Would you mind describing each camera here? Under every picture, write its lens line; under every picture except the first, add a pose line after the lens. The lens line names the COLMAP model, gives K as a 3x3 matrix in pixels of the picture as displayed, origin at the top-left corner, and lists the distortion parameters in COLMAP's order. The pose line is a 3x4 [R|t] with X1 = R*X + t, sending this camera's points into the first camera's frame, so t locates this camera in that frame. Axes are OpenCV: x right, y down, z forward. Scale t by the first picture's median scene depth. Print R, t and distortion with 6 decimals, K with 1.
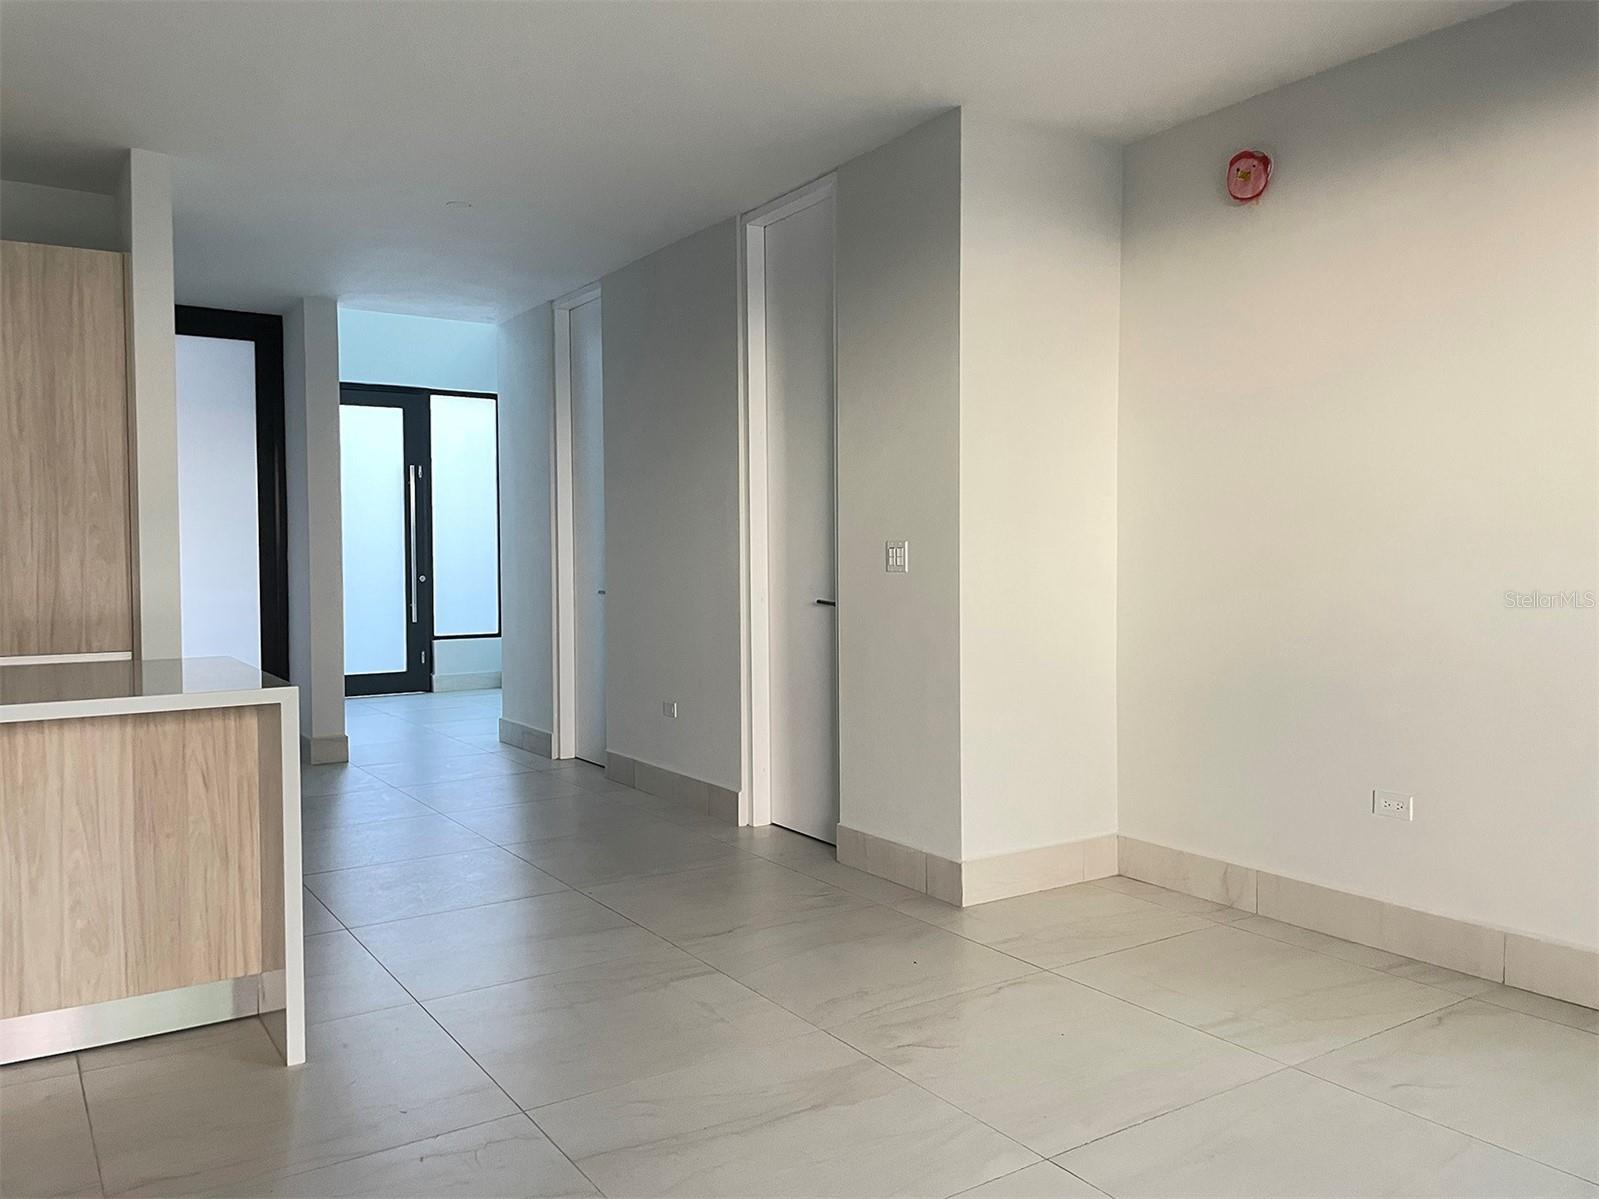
lens RADIAL K [[1243.9, 0, 809.1], [0, 1243.9, 586.2], [0, 0, 1]] dist [0.076797, -0.062275]
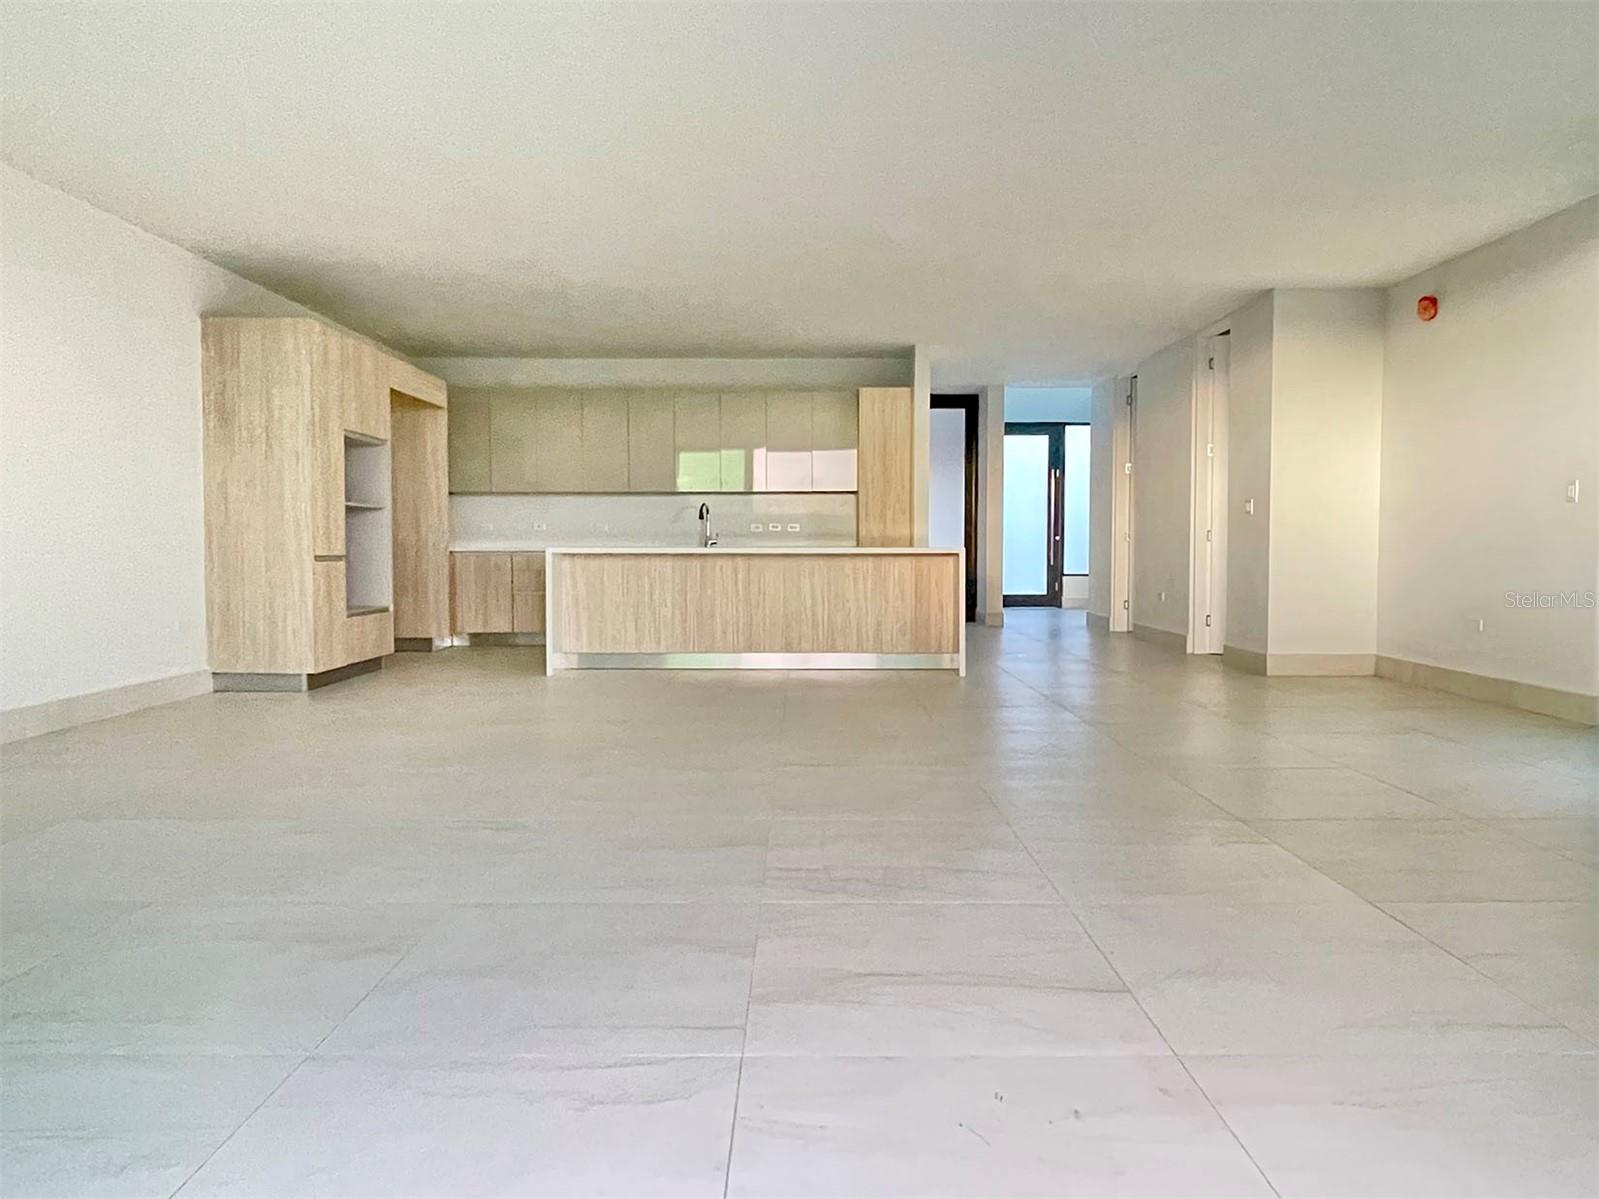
lens RADIAL K [[1065.3, 0, 784.1], [0, 1065.3, 579.0], [0, 0, 1]] dist [0.007404, 0.002827]
pose [[0.829418, 0.024905, -0.558073, 0.402814], [-0.020933, 0.999690, 0.013501, 0.082524], [0.558237, 0.000484, 0.829682, -0.825838]]
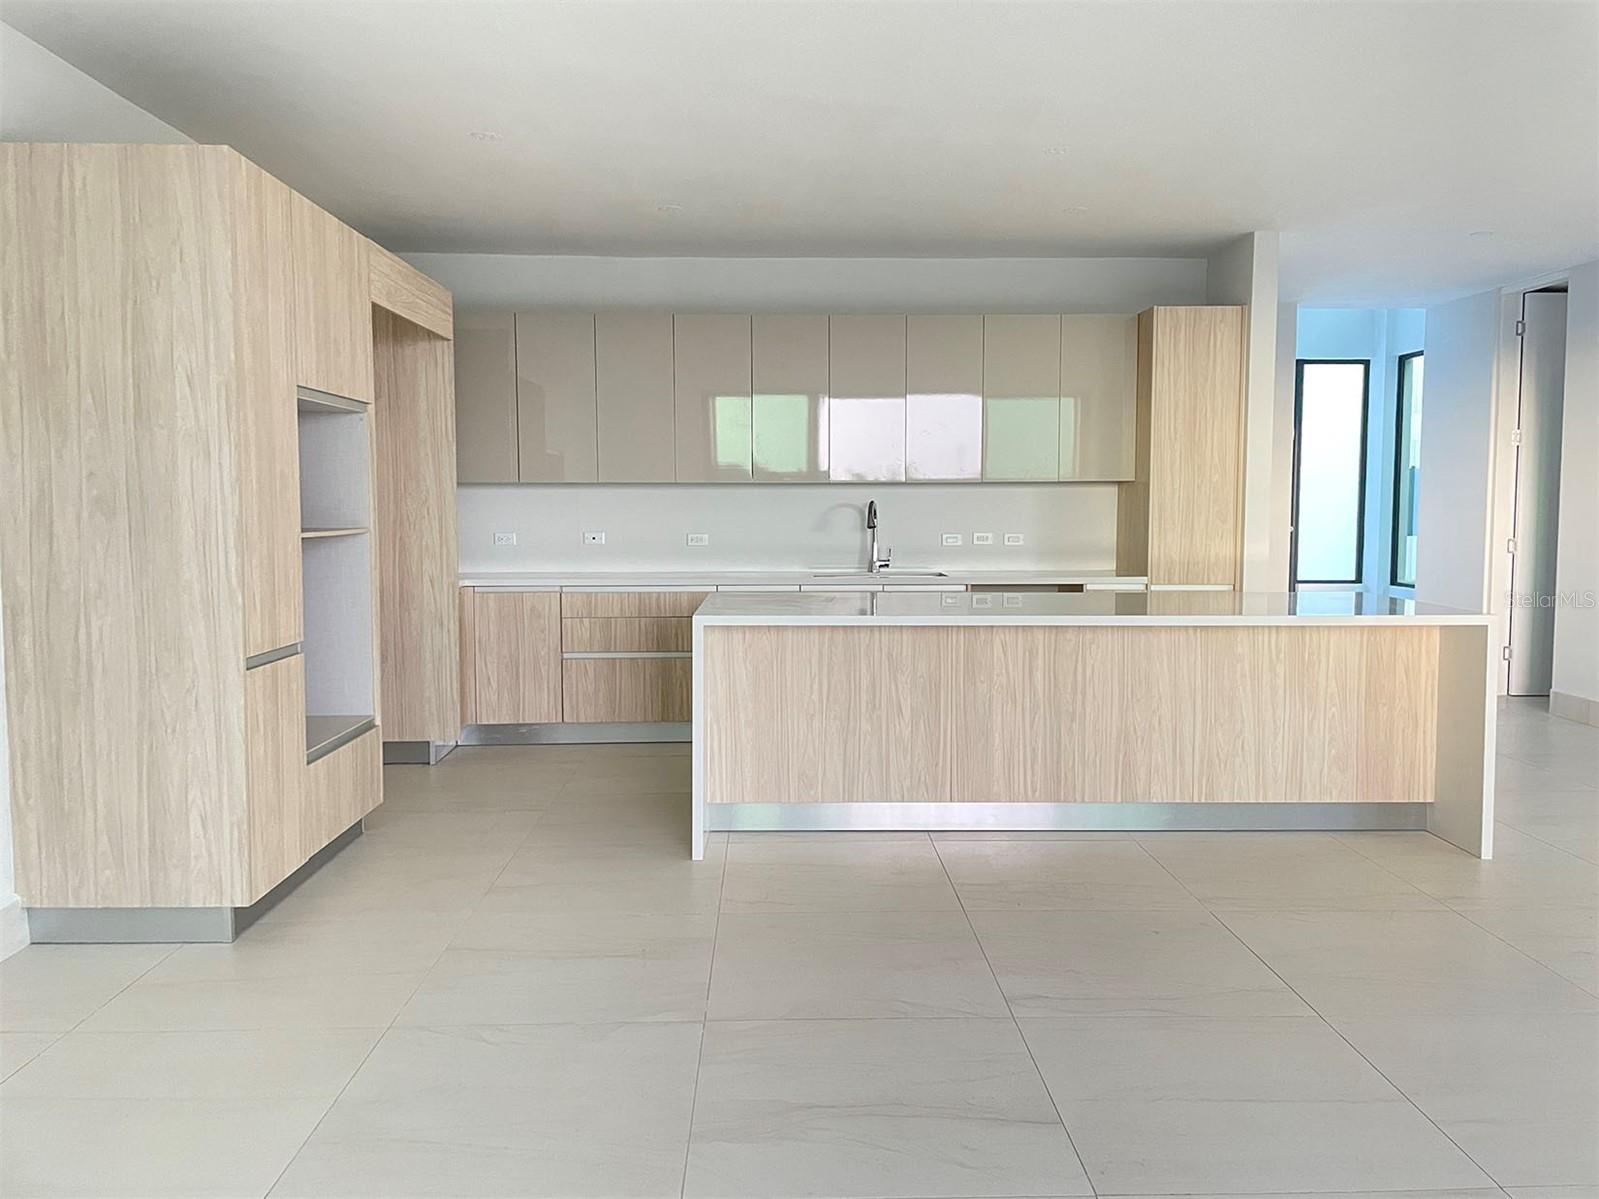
lens RADIAL K [[1243.9, 0, 778.7], [0, 1243.9, 579.1], [0, 0, 1]] dist [0.076797, -0.062275]
pose [[0.845860, 0.043166, -0.531656, -0.214403], [-0.021289, 0.998658, 0.047212, -0.011071], [0.532980, -0.028616, 0.845644, -0.482185]]
